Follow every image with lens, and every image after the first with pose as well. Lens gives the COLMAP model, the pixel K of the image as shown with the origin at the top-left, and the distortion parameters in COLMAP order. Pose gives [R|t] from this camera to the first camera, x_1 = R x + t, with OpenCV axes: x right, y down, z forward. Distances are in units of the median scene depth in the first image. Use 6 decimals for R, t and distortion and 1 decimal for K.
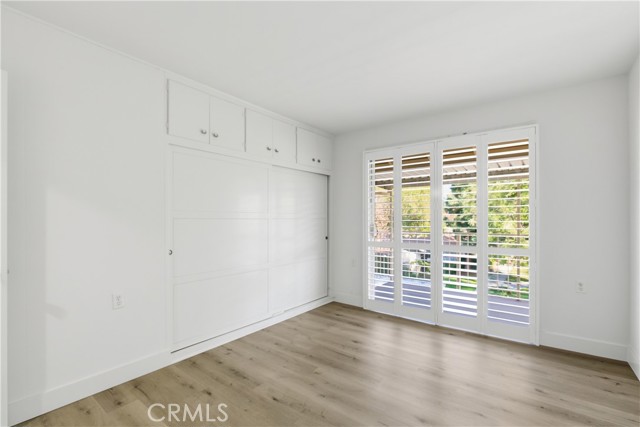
lens RADIAL K [[307.2, 0, 320.0], [0, 307.2, 213.5], [0, 0, 1]] dist [-0.000451, -0.000114]
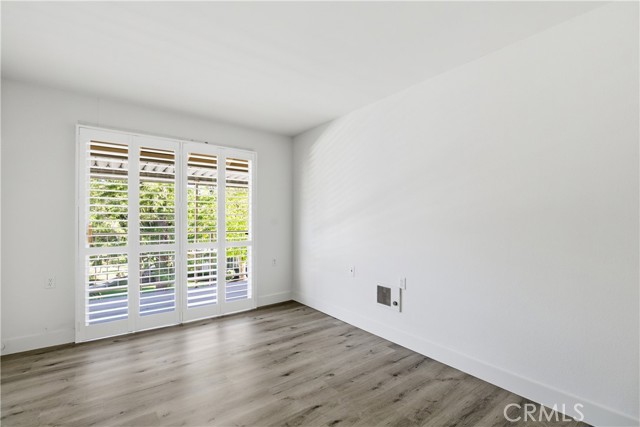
lens RADIAL K [[290.9, 0, 319.1], [0, 290.9, 217.0], [0, 0, 1]] dist [-0.020260, -0.000019]
pose [[0.232910, 0.007517, 0.972469, -0.450178], [-0.018453, 0.999824, -0.003309, 0.007211], [-0.972323, -0.017175, 0.233007, 0.346515]]
